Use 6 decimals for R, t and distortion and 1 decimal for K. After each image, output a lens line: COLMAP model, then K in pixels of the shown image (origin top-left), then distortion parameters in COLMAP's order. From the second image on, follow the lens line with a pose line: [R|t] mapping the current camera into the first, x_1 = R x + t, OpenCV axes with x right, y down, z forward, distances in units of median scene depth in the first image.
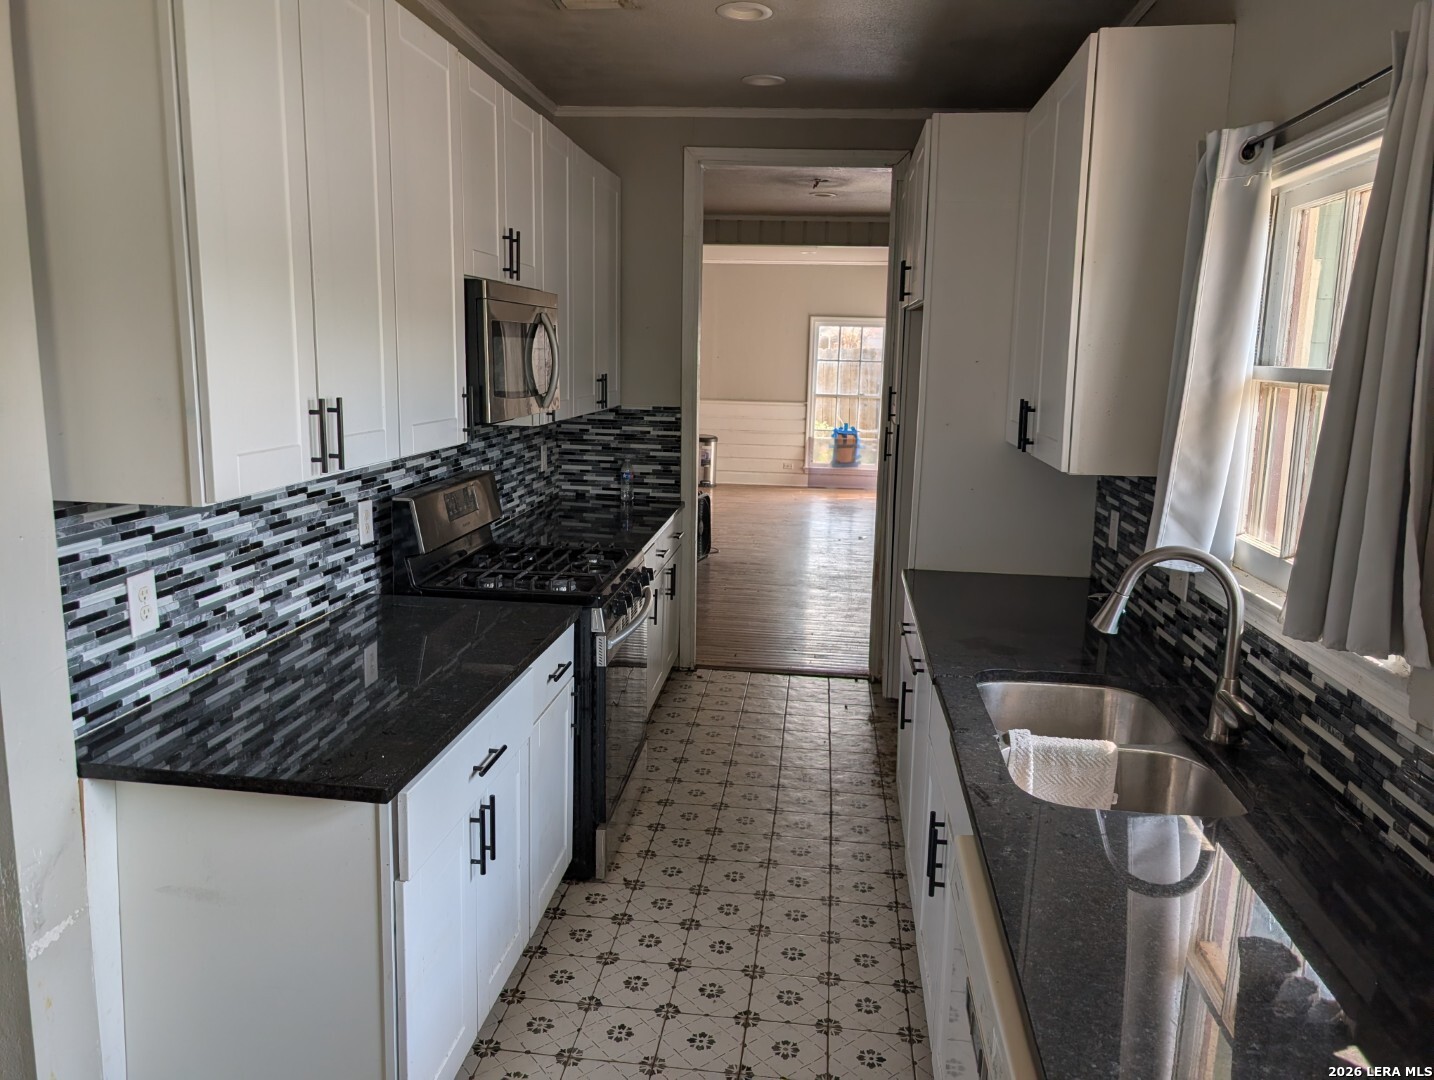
lens RADIAL K [[1029.1, 0, 719.0], [0, 1029.1, 545.9], [0, 0, 1]] dist [0.034508, -0.042235]
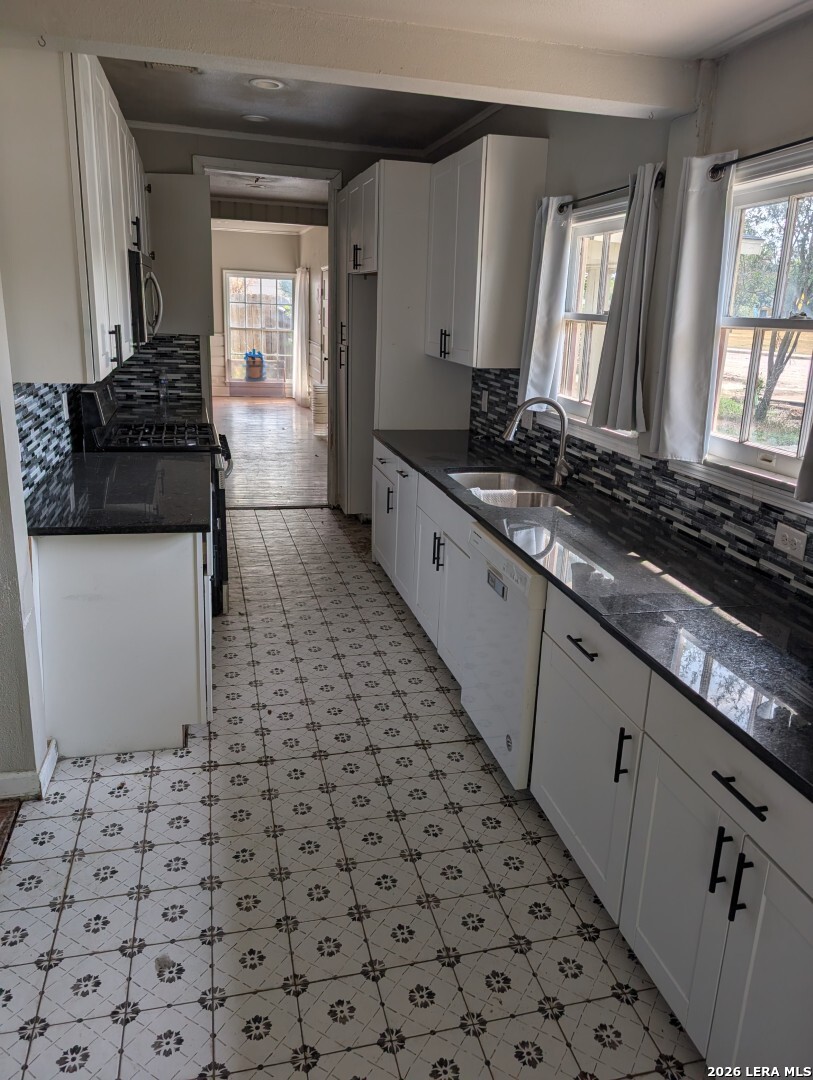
lens RADIAL K [[775.0, 0, 407.1], [0, 775.0, 533.5], [0, 0, 1]] dist [0.034508, -0.042235]
pose [[0.934077, -0.086938, 0.346327, -0.327221], [0.047943, 0.991660, 0.119629, 0.060419], [-0.353839, -0.095139, 0.930455, -0.361935]]
